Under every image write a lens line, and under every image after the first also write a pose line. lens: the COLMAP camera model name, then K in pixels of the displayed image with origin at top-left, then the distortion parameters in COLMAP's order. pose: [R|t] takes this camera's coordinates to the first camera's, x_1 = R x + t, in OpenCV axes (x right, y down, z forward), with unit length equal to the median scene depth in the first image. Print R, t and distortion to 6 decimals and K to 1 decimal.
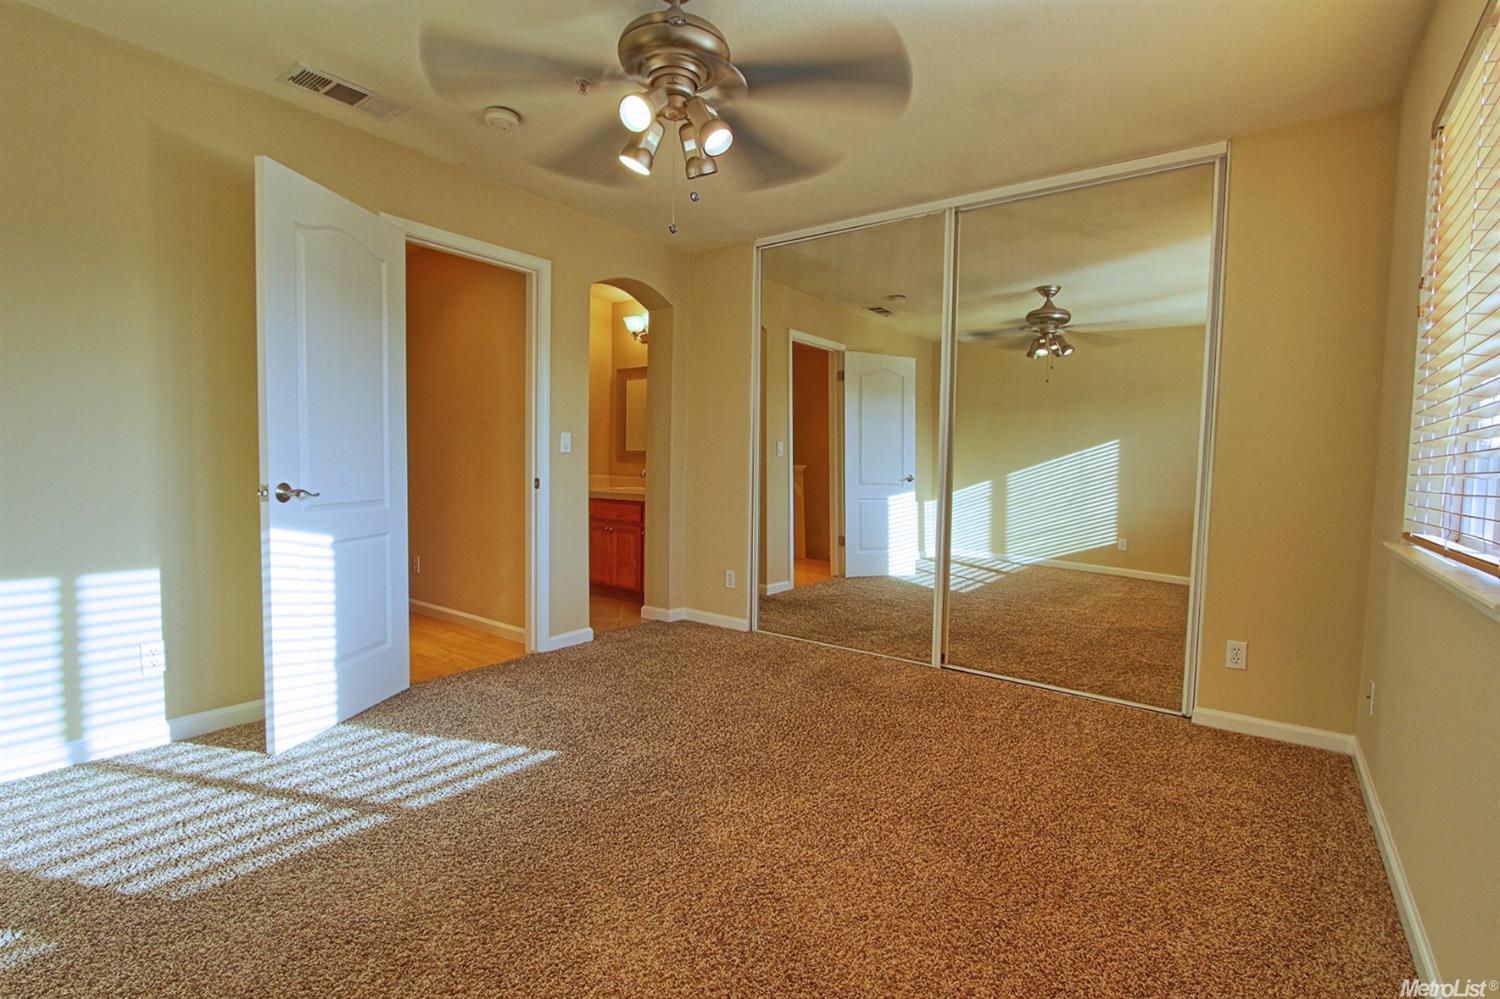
lens RADIAL K [[688.5, 0, 751.9], [0, 688.5, 503.0], [0, 0, 1]] dist [-0.000383, 0.000311]
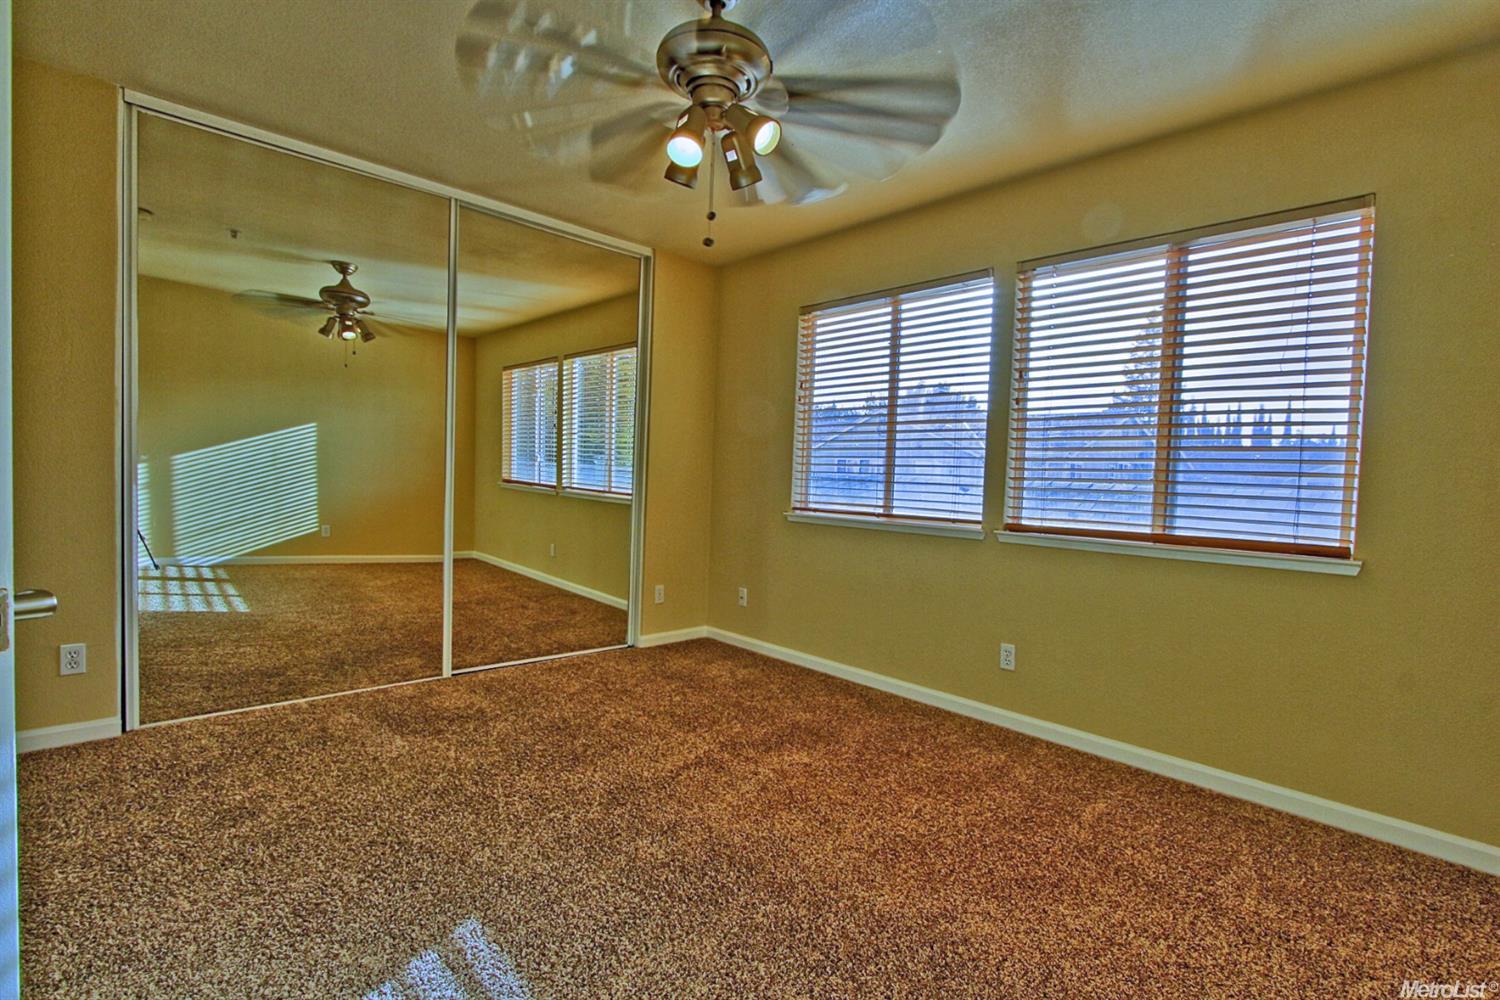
lens RADIAL K [[688.5, 0, 756.5], [0, 688.5, 505.1], [0, 0, 1]] dist [-0.000383, 0.000311]
pose [[0.178540, -0.062951, 0.981917, -0.551762], [0.013619, 0.998014, 0.061507, -0.050527], [-0.983838, 0.002391, 0.179042, 0.383671]]
